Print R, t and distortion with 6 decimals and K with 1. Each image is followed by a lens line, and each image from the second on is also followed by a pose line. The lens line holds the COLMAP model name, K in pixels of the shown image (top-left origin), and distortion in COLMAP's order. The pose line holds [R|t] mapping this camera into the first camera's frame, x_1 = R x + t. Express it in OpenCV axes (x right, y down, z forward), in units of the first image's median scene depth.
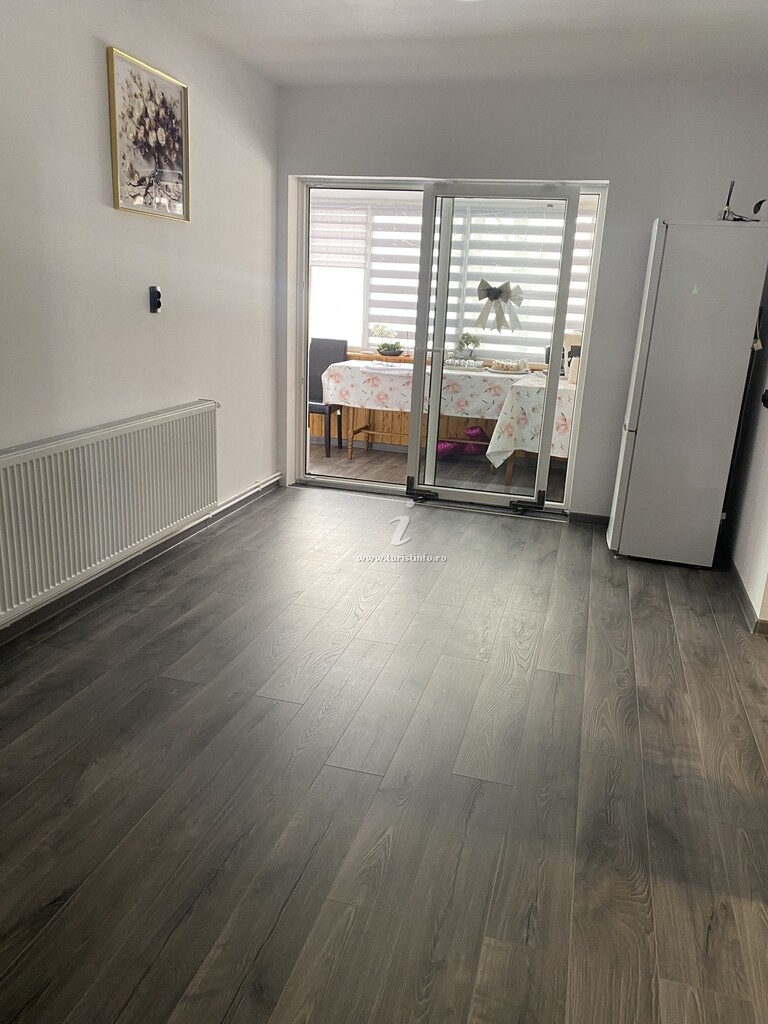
lens RADIAL K [[777.7, 0, 384.0], [0, 777.7, 512.0], [0, 0, 1]] dist [0.032710, -0.028095]
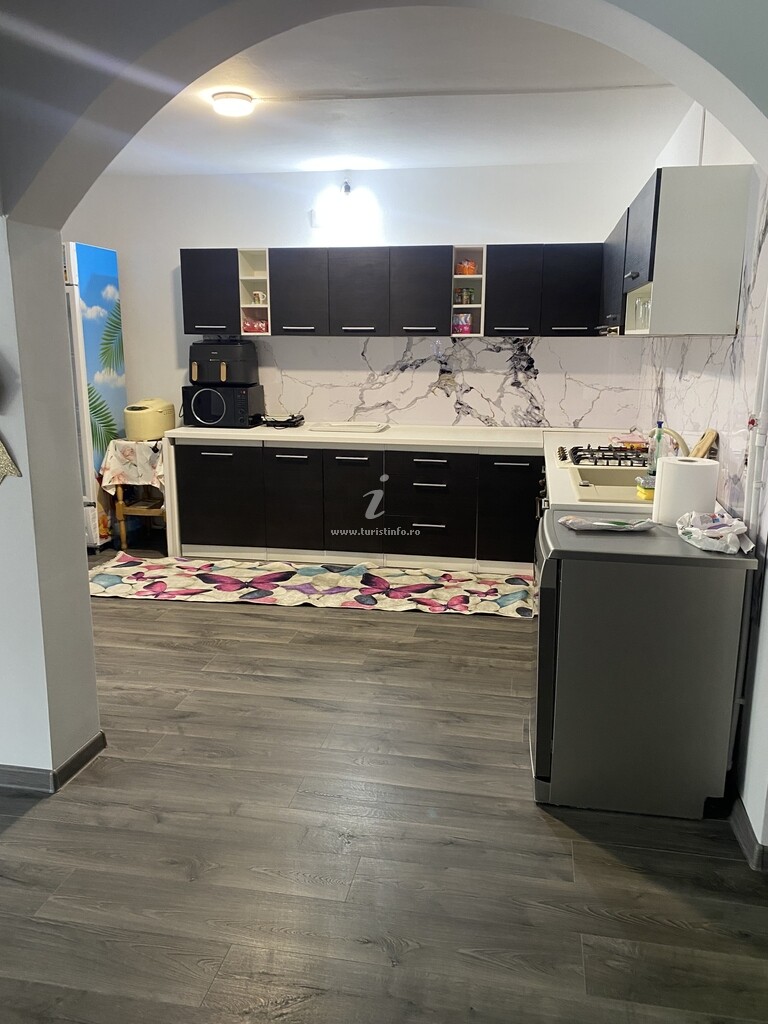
lens RADIAL K [[777.5, 0, 388.0], [0, 777.5, 502.0], [0, 0, 1]] dist [0.074659, -0.135396]
pose [[-0.096199, -0.250395, 0.963353, -0.639960], [0.269592, 0.925111, 0.267376, -0.150341], [-0.958158, 0.285434, -0.021490, 0.305541]]
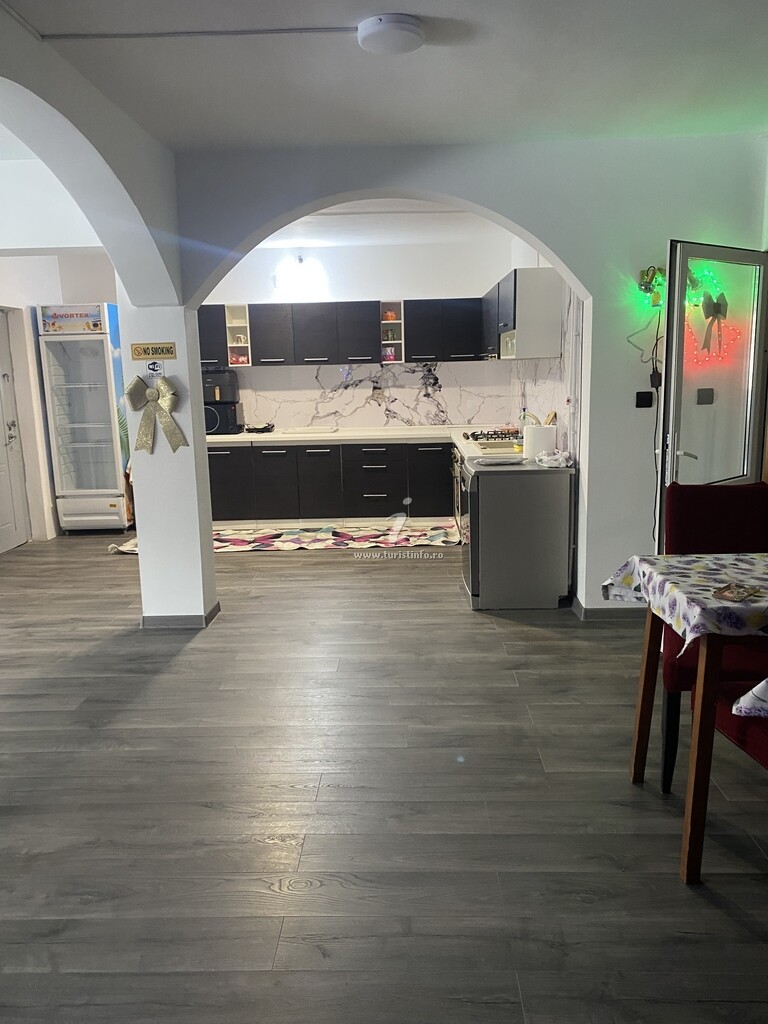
lens RADIAL K [[777.7, 0, 384.0], [0, 777.7, 512.0], [0, 0, 1]] dist [0.032710, -0.028095]
pose [[-0.249626, -0.218600, 0.943346, -1.714025], [0.282179, 0.915485, 0.286814, -0.327164], [-0.926316, 0.337788, -0.166844, 0.755494]]
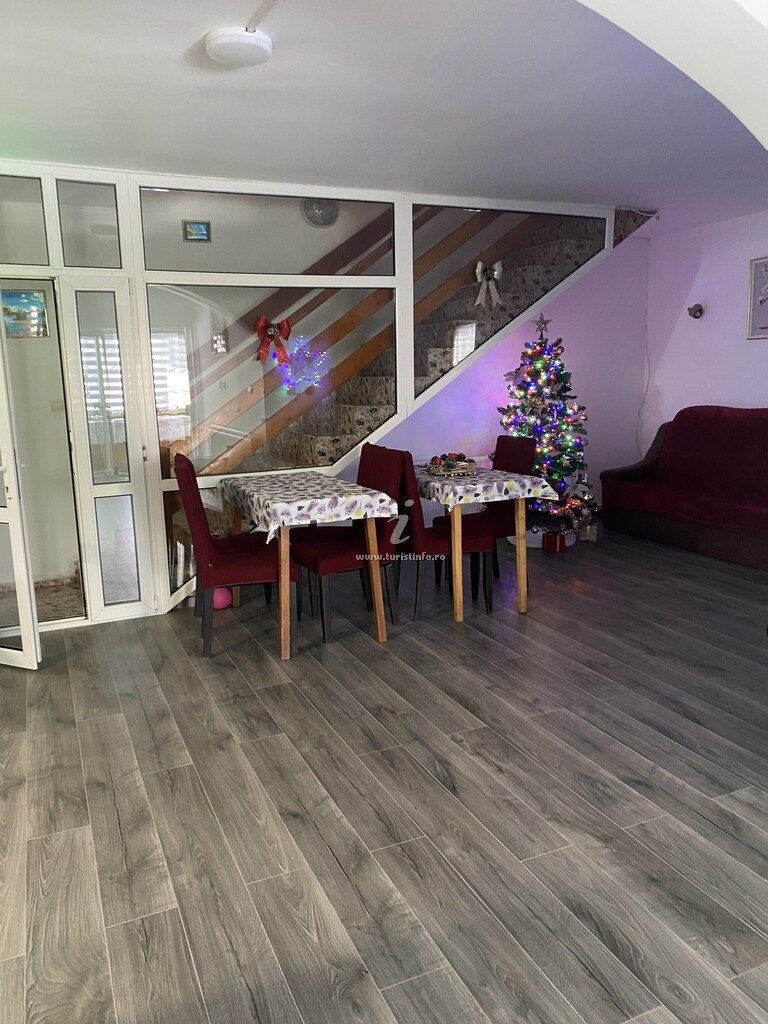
lens RADIAL K [[771.8, 0, 384.0], [0, 771.8, 512.0], [0, 0, 1]] dist [0.034144, 0.000837]
pose [[-0.766624, 0.088877, -0.635916, 0.571636], [-0.188648, 0.915490, 0.355374, -0.481009], [0.613759, 0.392402, -0.685070, 1.710585]]
